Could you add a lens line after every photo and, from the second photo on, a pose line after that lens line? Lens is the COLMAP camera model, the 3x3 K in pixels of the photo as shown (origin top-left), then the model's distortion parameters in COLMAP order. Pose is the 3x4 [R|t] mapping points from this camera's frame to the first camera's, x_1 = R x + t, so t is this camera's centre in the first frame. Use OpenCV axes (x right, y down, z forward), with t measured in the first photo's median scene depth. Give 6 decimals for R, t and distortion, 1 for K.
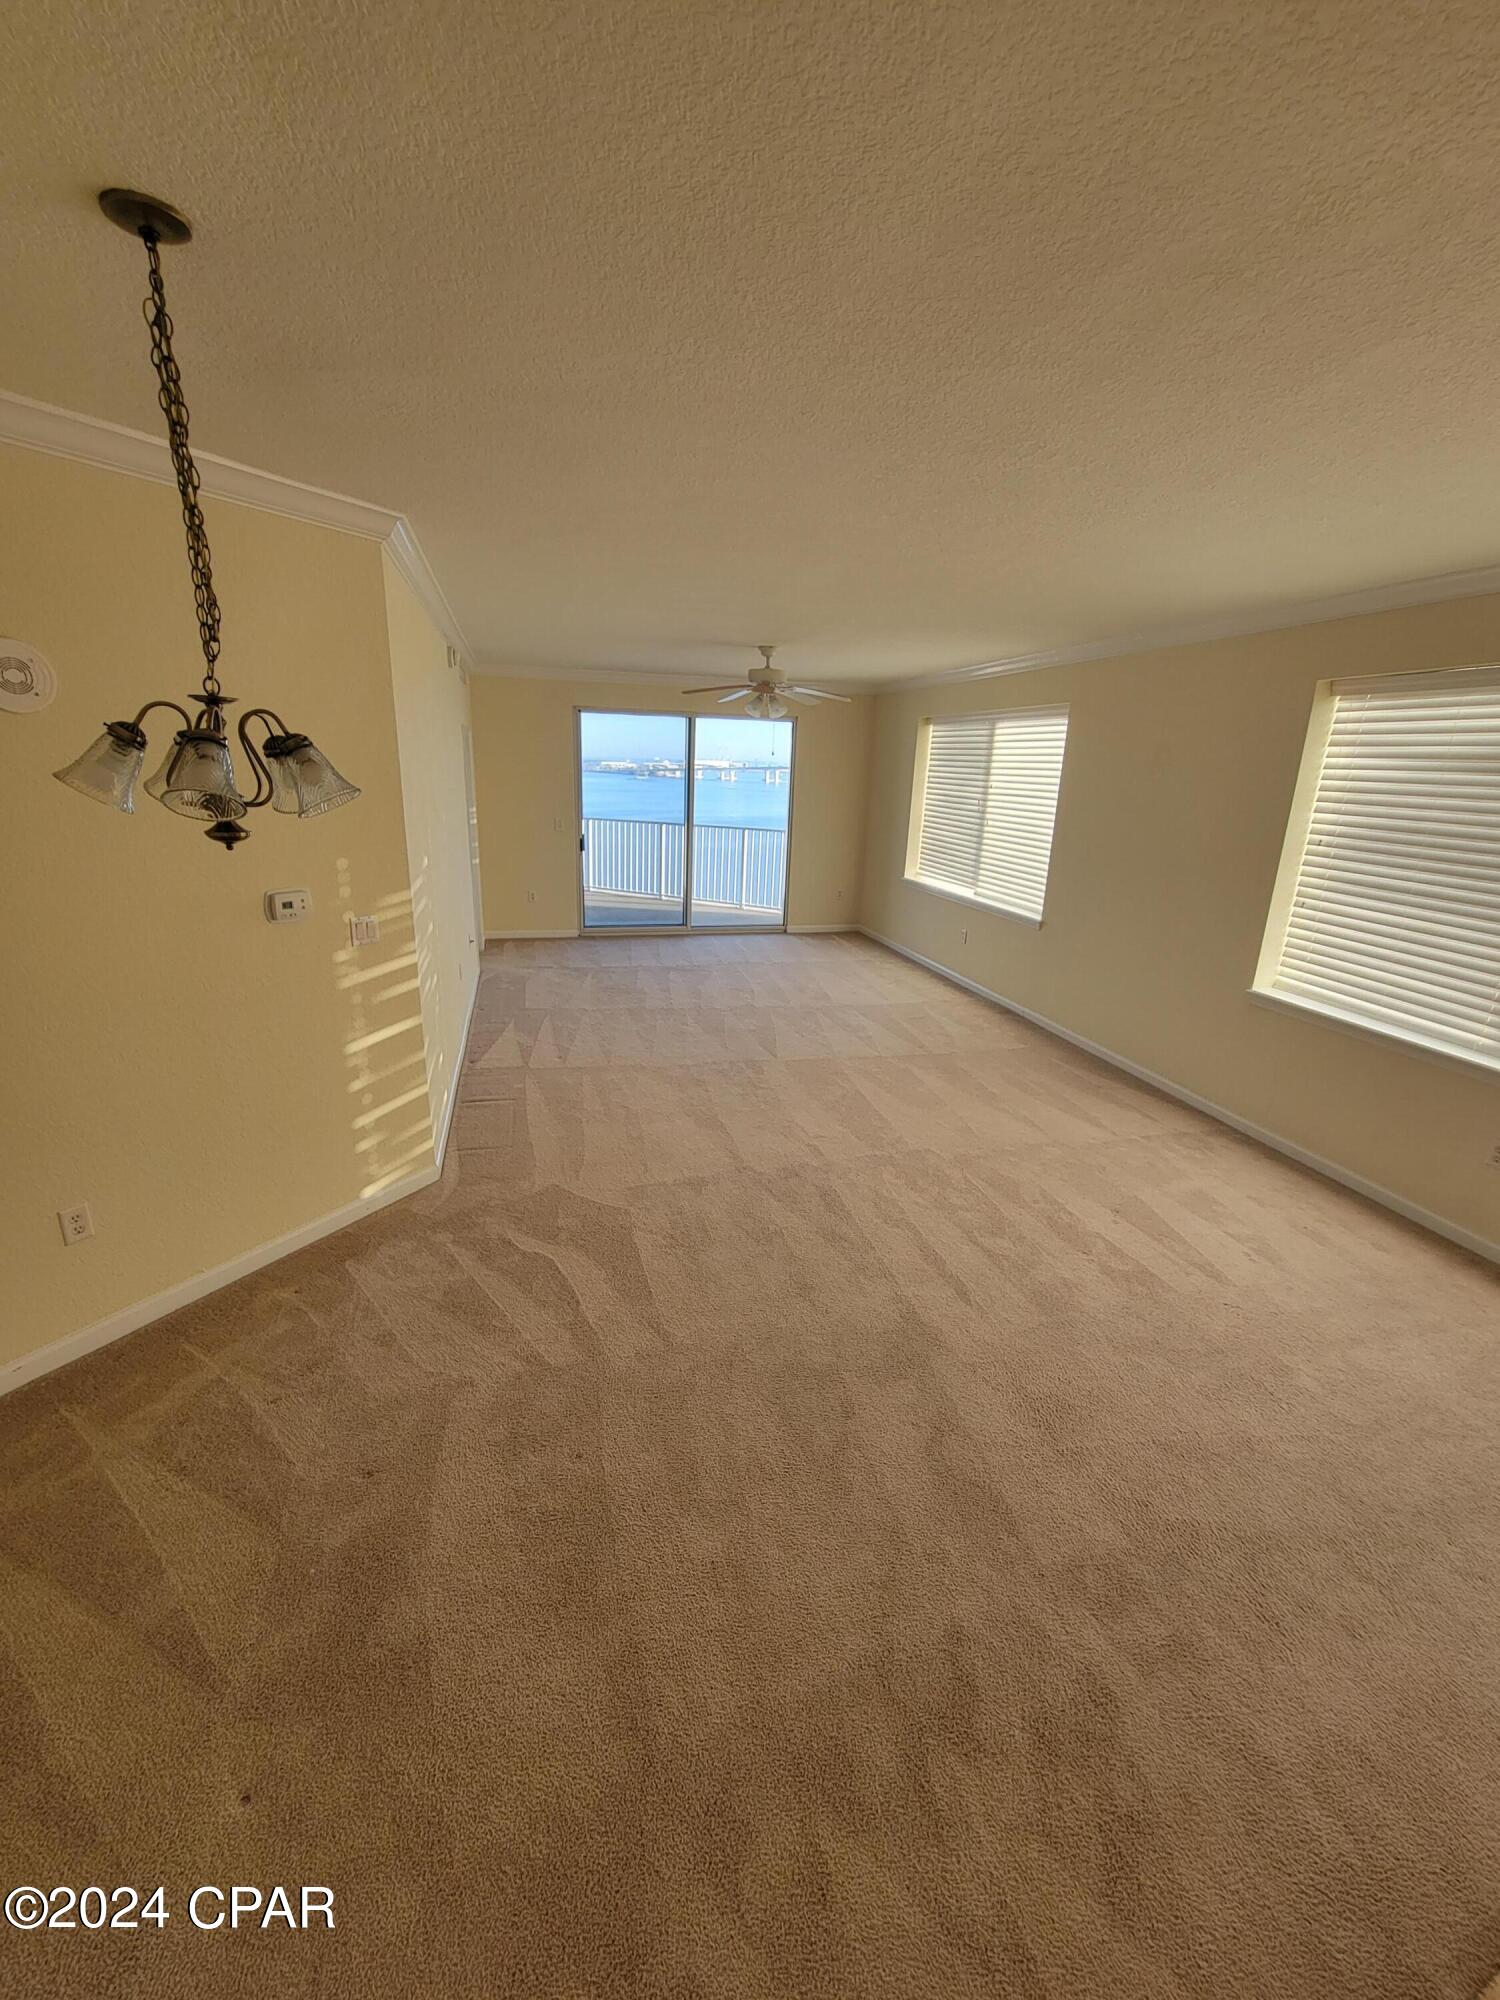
lens RADIAL K [[819.6, 0, 732.9], [0, 819.6, 998.2], [0, 0, 1]] dist [0.001759, -0.001650]
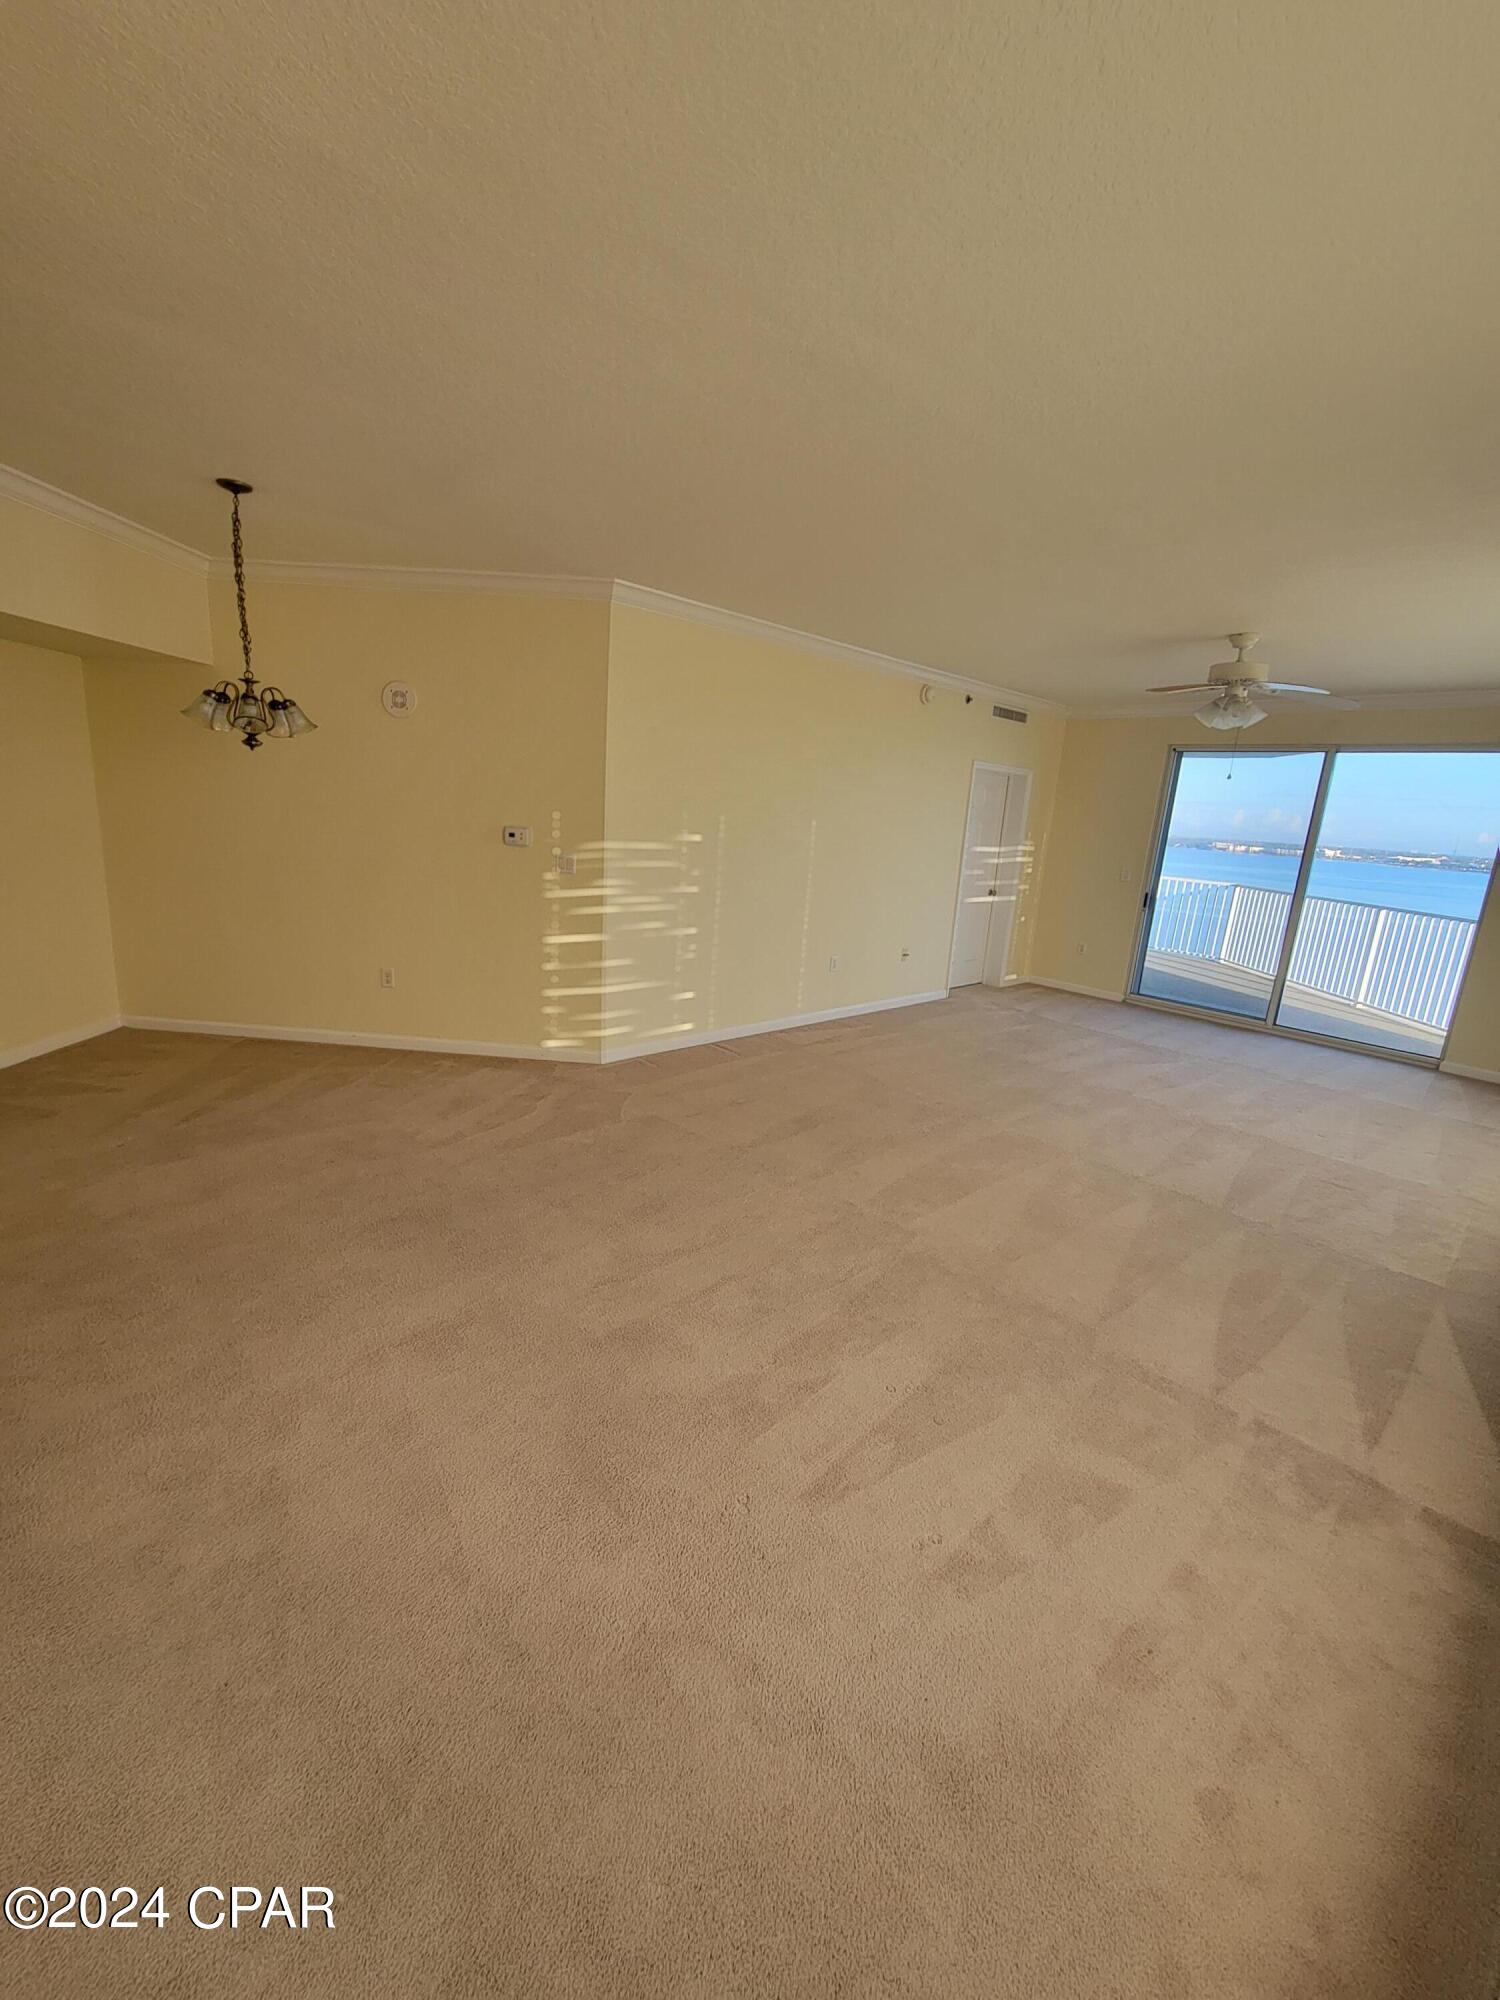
lens RADIAL K [[819.6, 0, 731.3], [0, 819.6, 991.3], [0, 0, 1]] dist [0.001759, -0.001650]
pose [[0.474814, 0.195296, -0.858144, 1.028901], [-0.293729, 0.954324, 0.054663, -0.030666], [0.829623, 0.226108, 0.510490, 0.559871]]
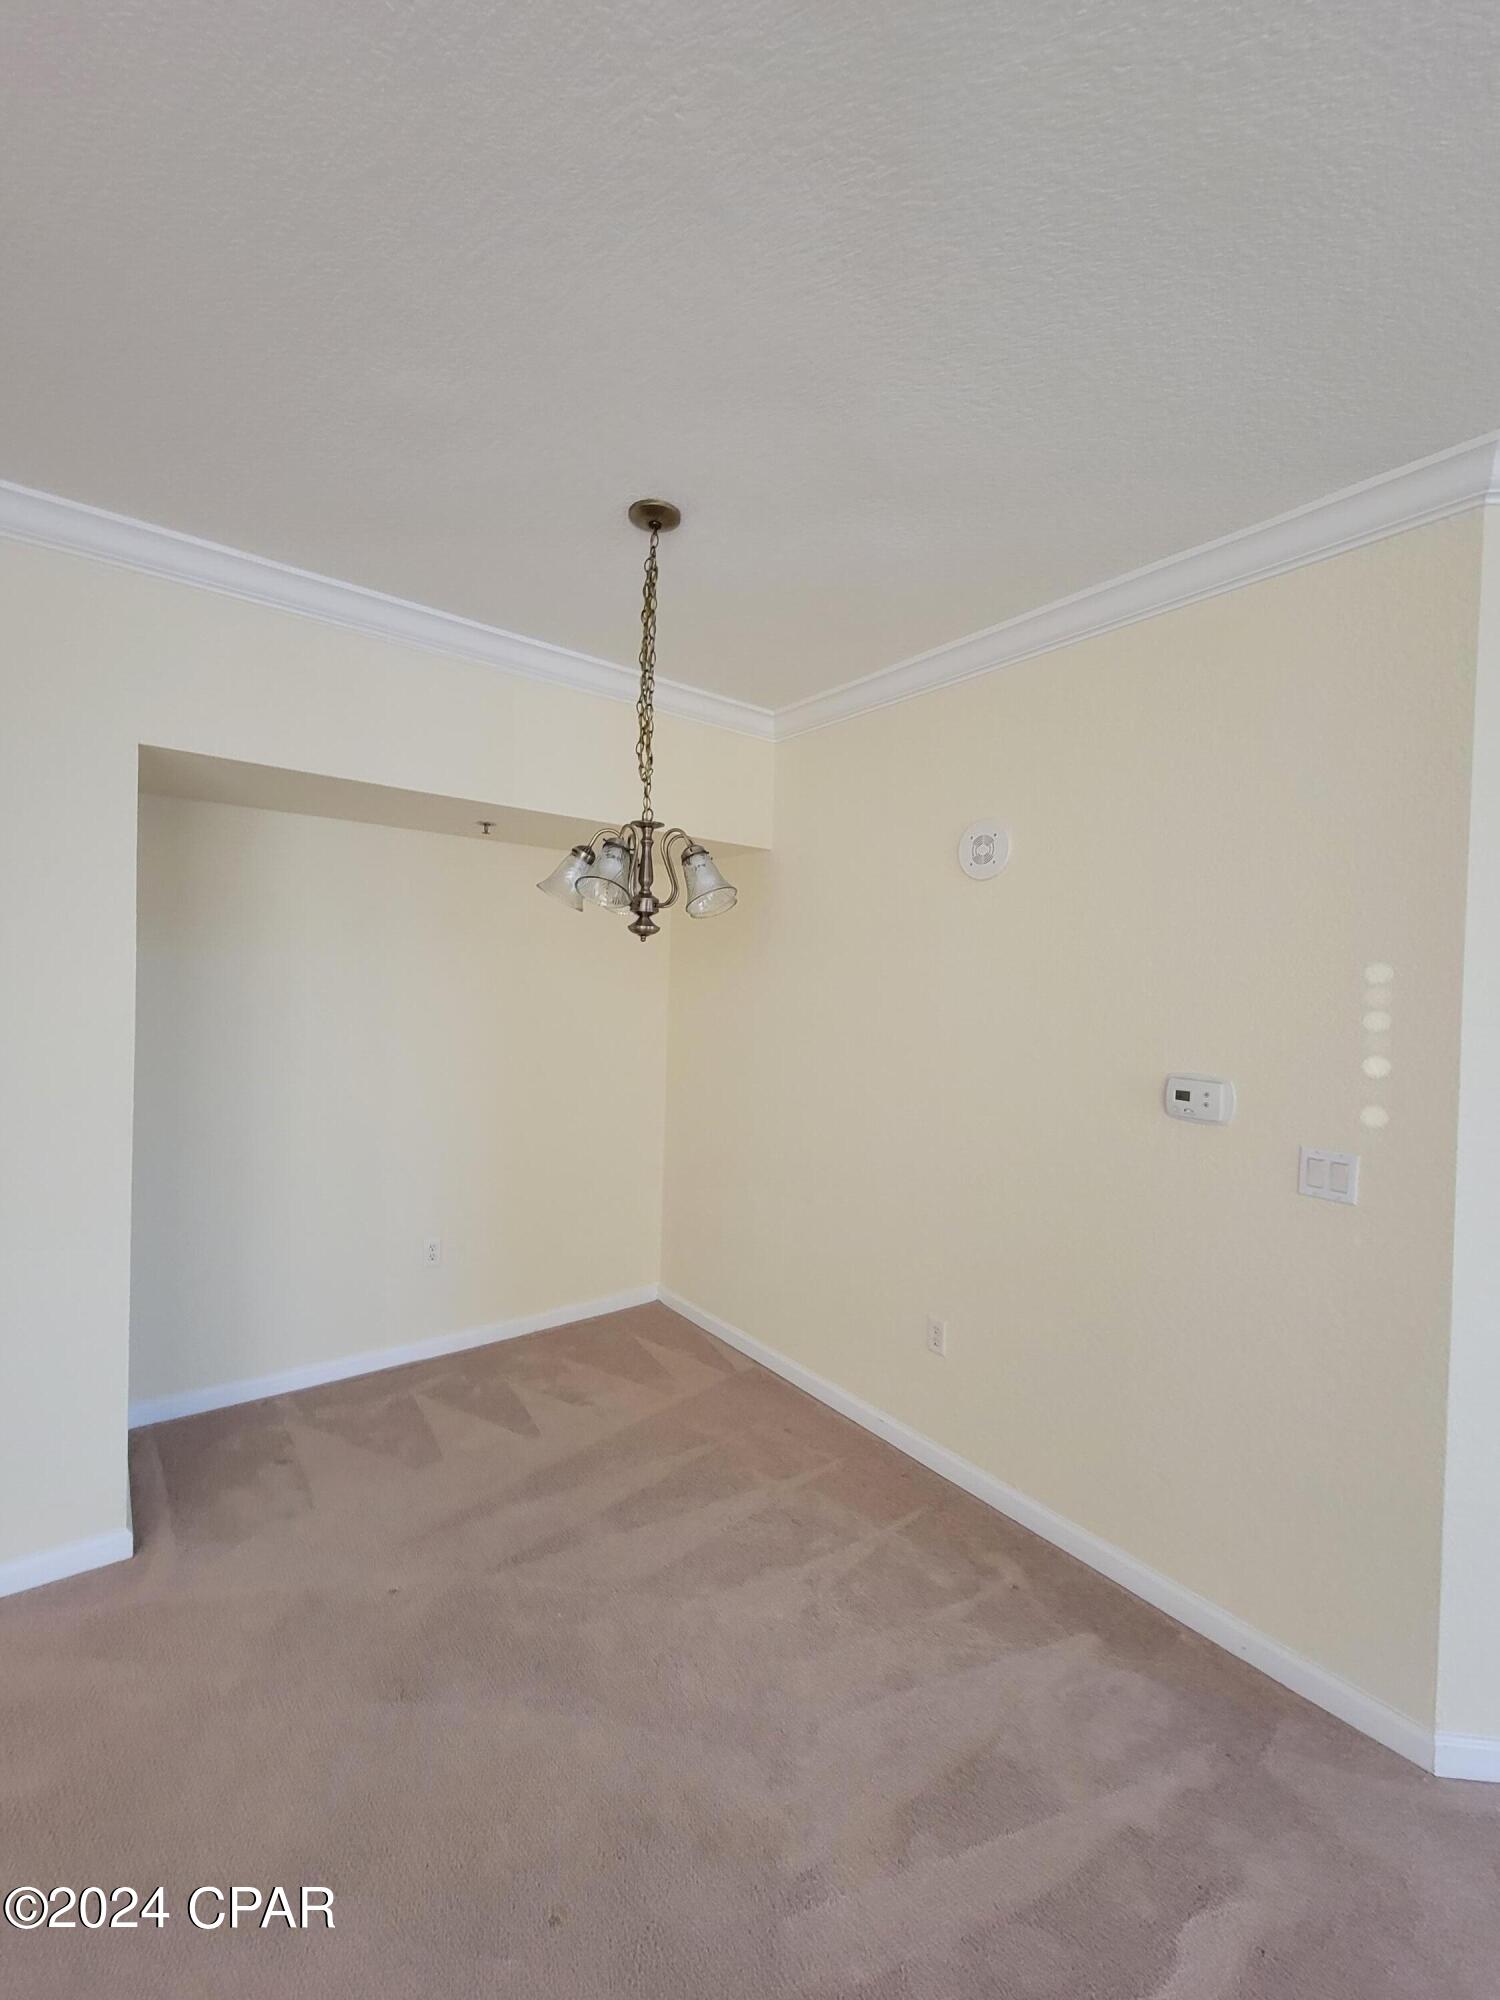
lens RADIAL K [[819.6, 0, 740.0], [0, 819.6, 993.1], [0, 0, 1]] dist [0.001759, -0.001650]
pose [[-0.350096, -0.030664, -0.936212, 0.251990], [-0.305355, 0.948604, 0.083117, -0.129816], [0.885546, 0.314976, -0.341466, 0.810112]]
